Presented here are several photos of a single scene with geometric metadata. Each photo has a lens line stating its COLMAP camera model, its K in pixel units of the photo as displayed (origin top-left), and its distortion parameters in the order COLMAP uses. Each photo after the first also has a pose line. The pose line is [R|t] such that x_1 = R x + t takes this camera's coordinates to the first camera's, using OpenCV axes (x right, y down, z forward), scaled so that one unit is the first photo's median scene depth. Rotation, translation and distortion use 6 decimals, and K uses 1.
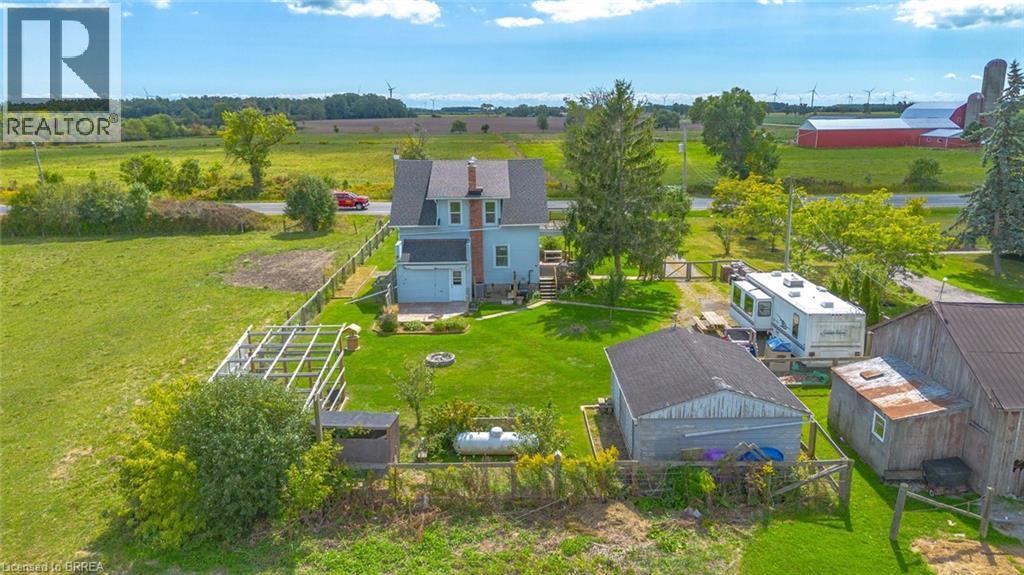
lens RADIAL K [[734.7, 0, 512.0], [0, 734.7, 287.5], [0, 0, 1]] dist [0.029412, -0.006307]
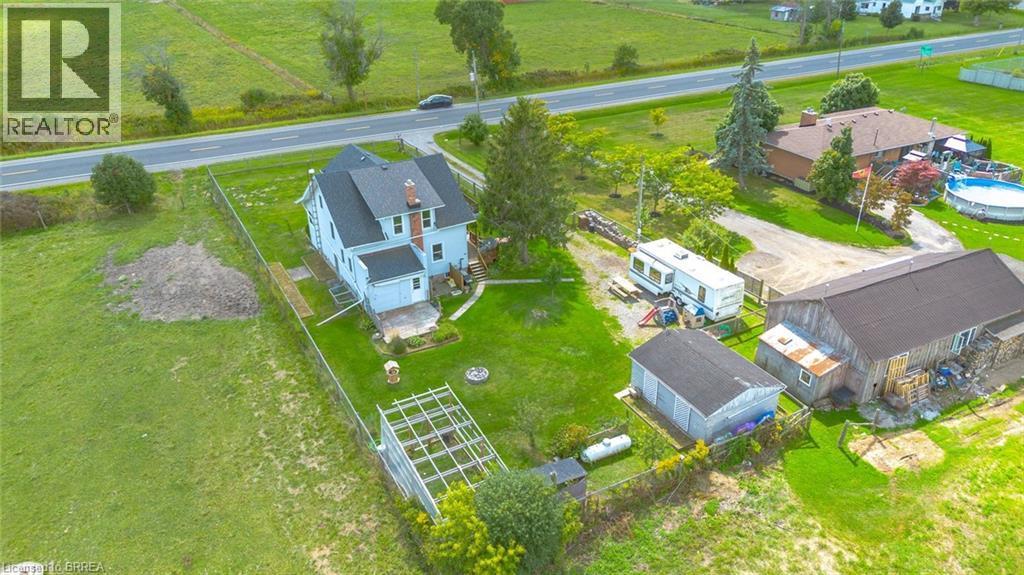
lens RADIAL K [[734.7, 0, 512.0], [0, 734.7, 287.5], [0, 0, 1]] dist [0.029412, -0.006307]
pose [[0.885105, -0.217364, 0.411513, -0.691946], [0.113493, 0.958345, 0.262095, -0.484403], [-0.451342, -0.185278, 0.872905, -0.145939]]
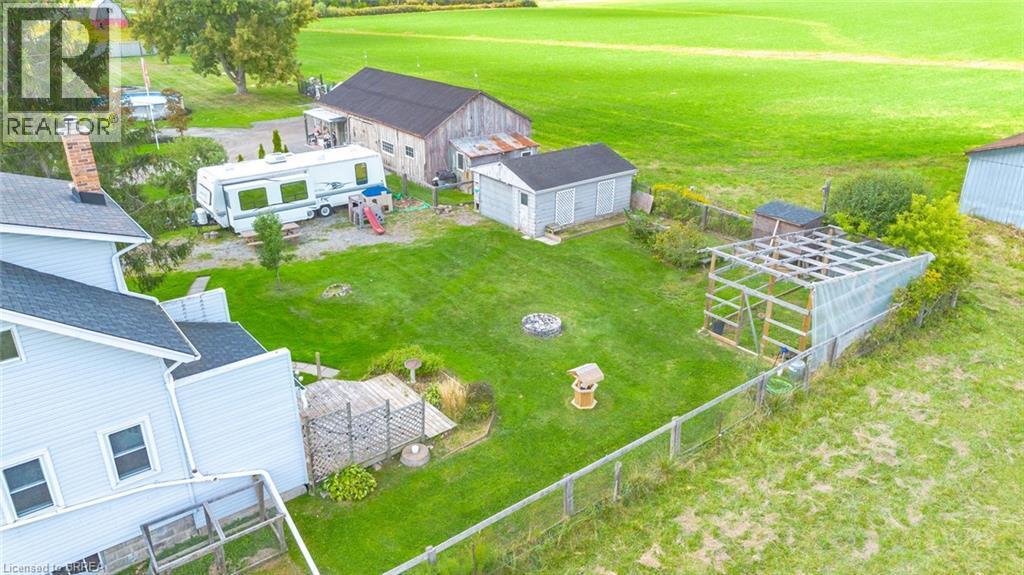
lens RADIAL K [[734.7, 0, 512.0], [0, 734.7, 287.5], [0, 0, 1]] dist [0.029412, -0.006307]
pose [[-0.591385, -0.314892, 0.742366, -0.800863], [0.200241, 0.834424, 0.513458, -0.417189], [-0.781132, 0.452304, -0.430412, 1.689030]]
